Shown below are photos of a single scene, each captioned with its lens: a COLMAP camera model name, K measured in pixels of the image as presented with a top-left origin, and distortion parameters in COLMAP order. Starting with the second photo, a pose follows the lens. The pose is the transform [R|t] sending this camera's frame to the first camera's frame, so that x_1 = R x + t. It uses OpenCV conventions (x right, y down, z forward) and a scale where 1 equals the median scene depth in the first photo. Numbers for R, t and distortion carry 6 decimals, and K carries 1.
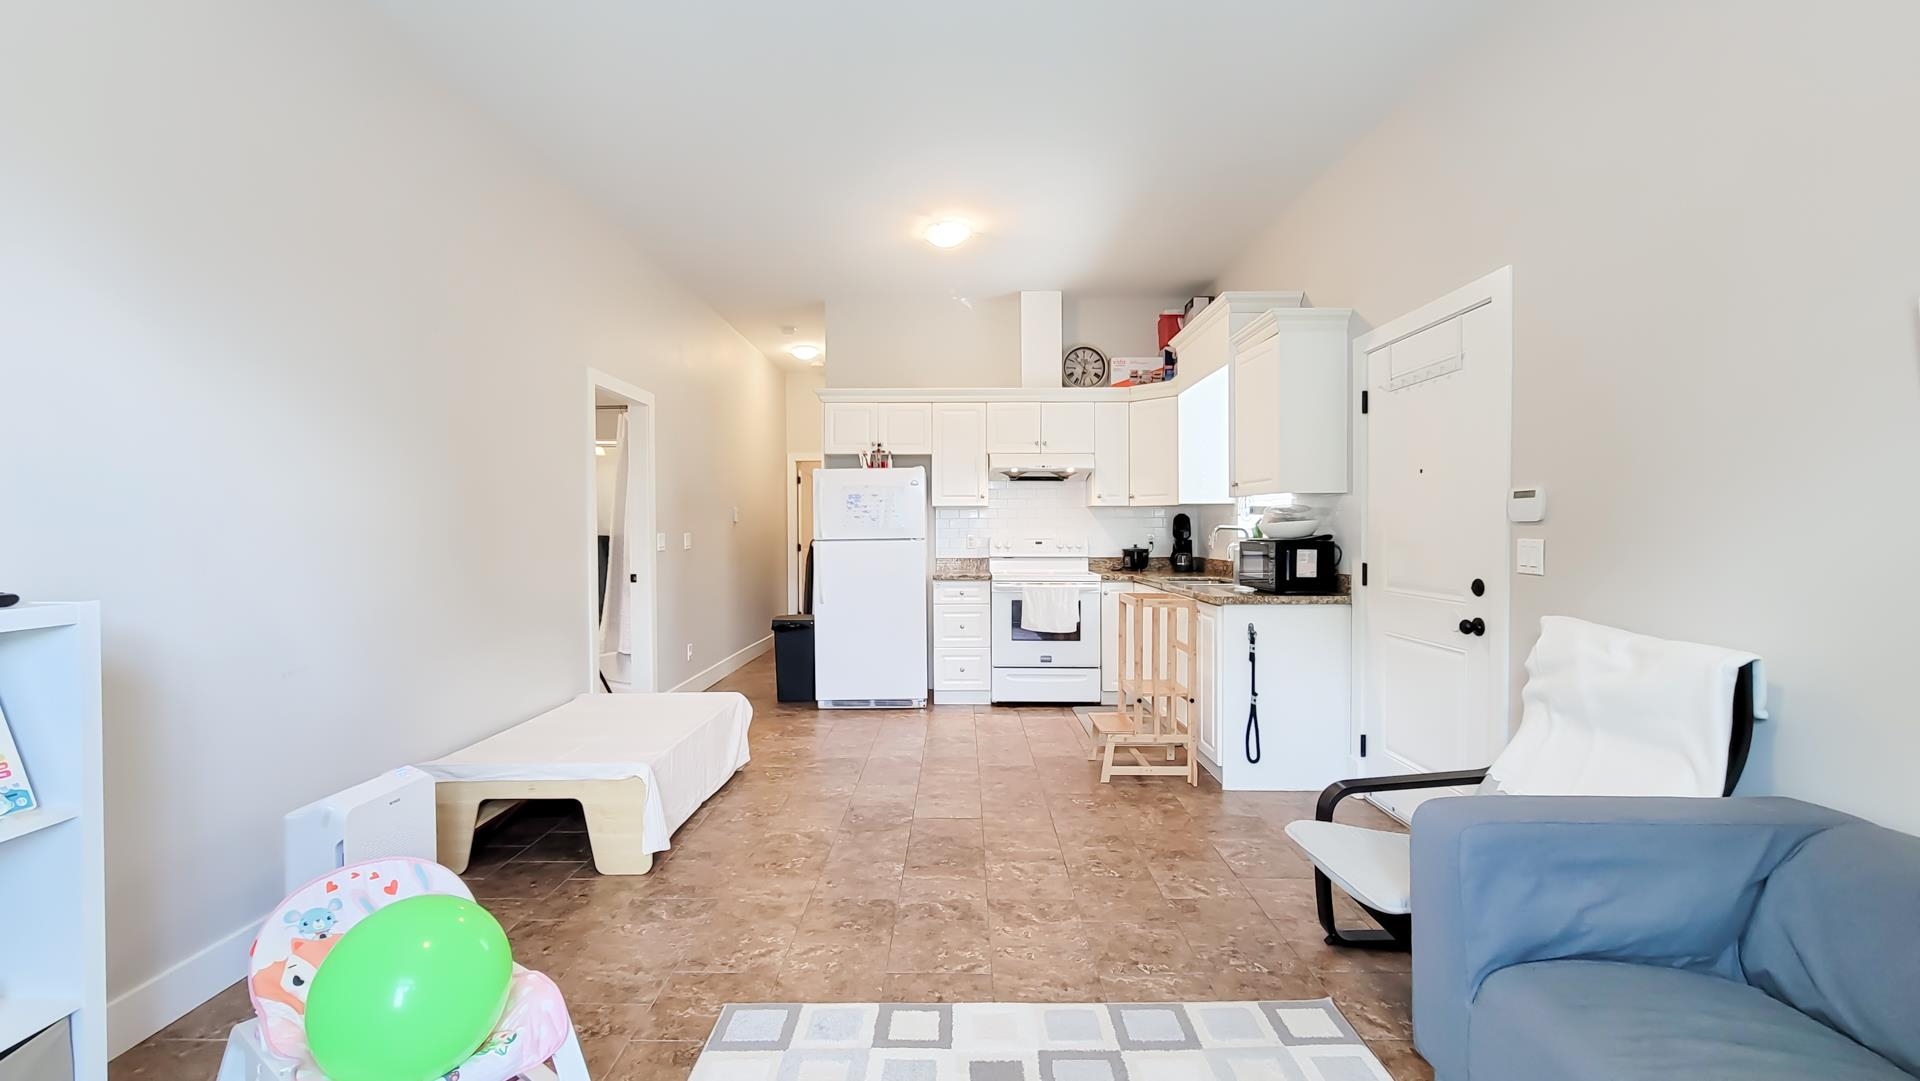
lens RADIAL K [[795.8, 0, 957.0], [0, 795.8, 537.4], [0, 0, 1]] dist [0.002939, 0.001034]
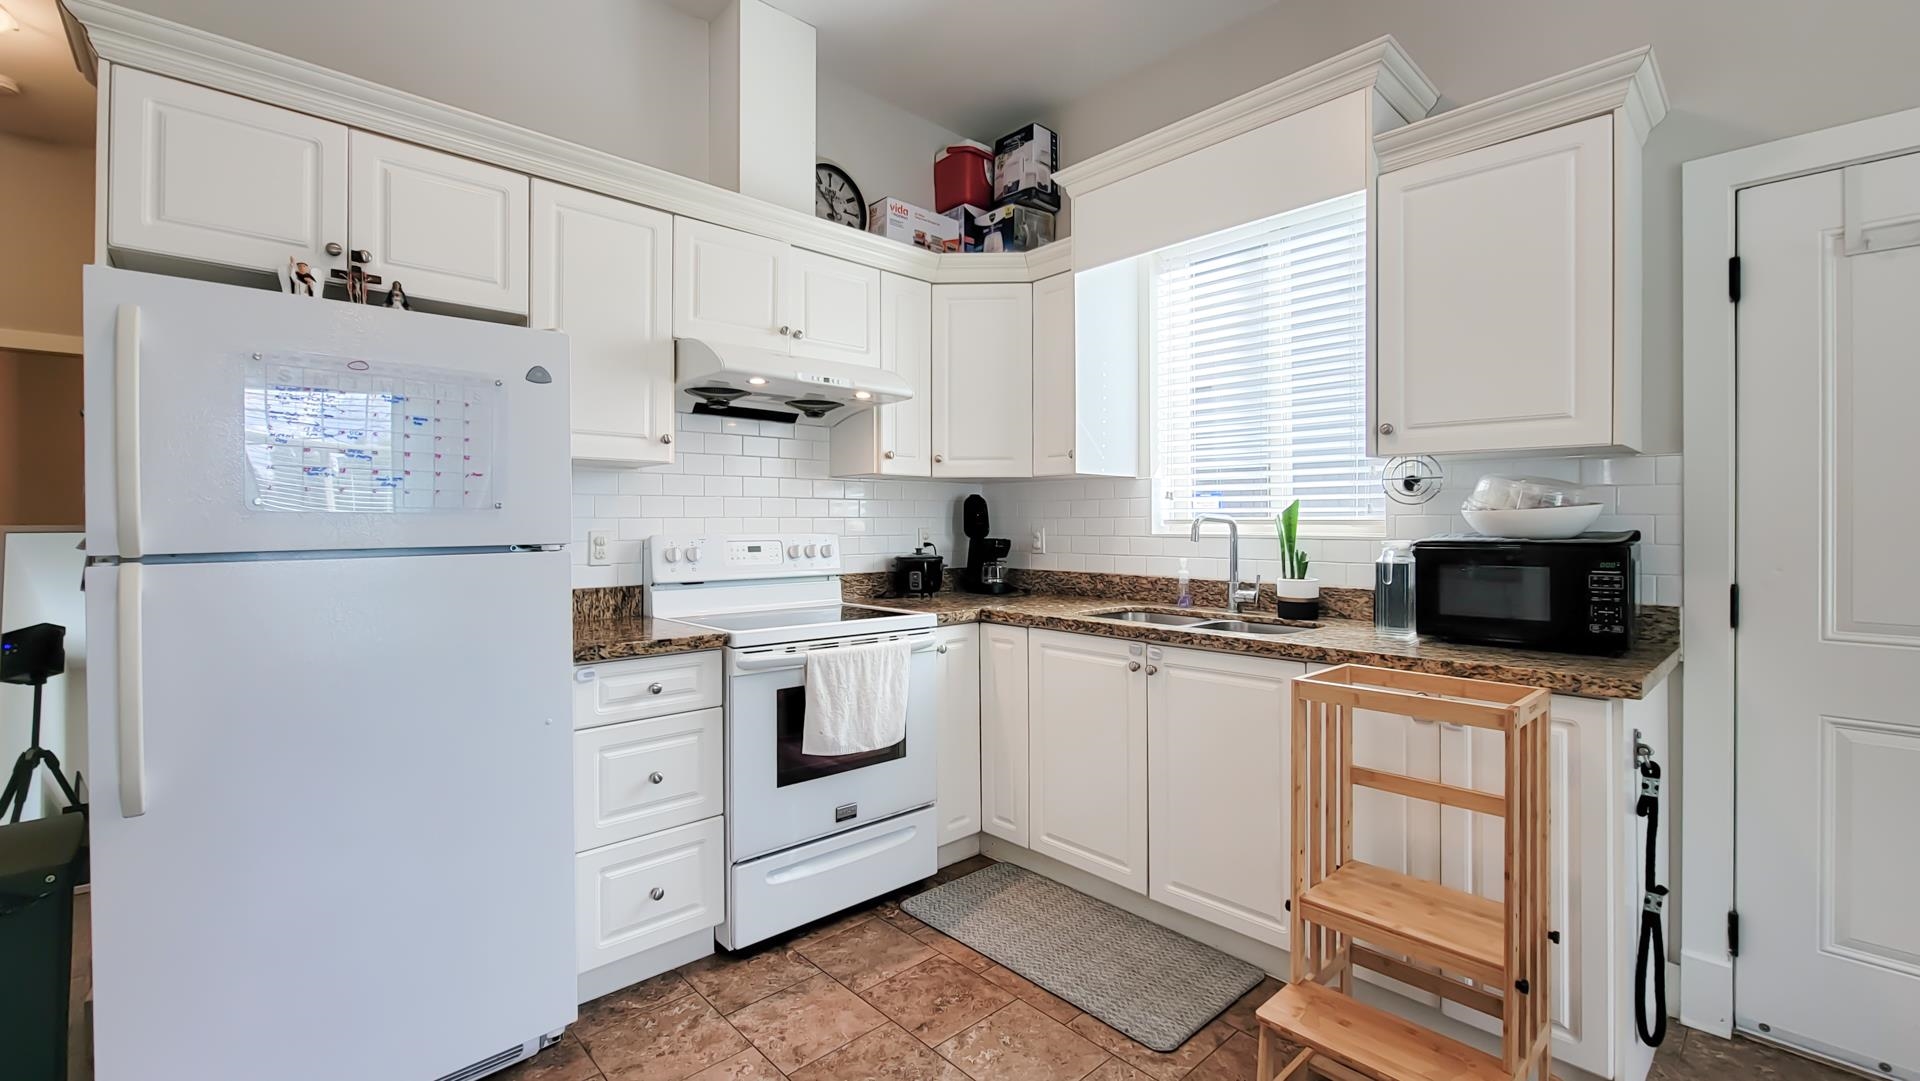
lens RADIAL K [[795.8, 0, 970.1], [0, 795.8, 526.1], [0, 0, 1]] dist [0.002939, 0.001034]
pose [[0.722238, 0.002370, 0.691641, -0.134557], [0.003391, 0.999970, -0.006967, -0.002543], [-0.691636, 0.007377, 0.722208, 0.590585]]
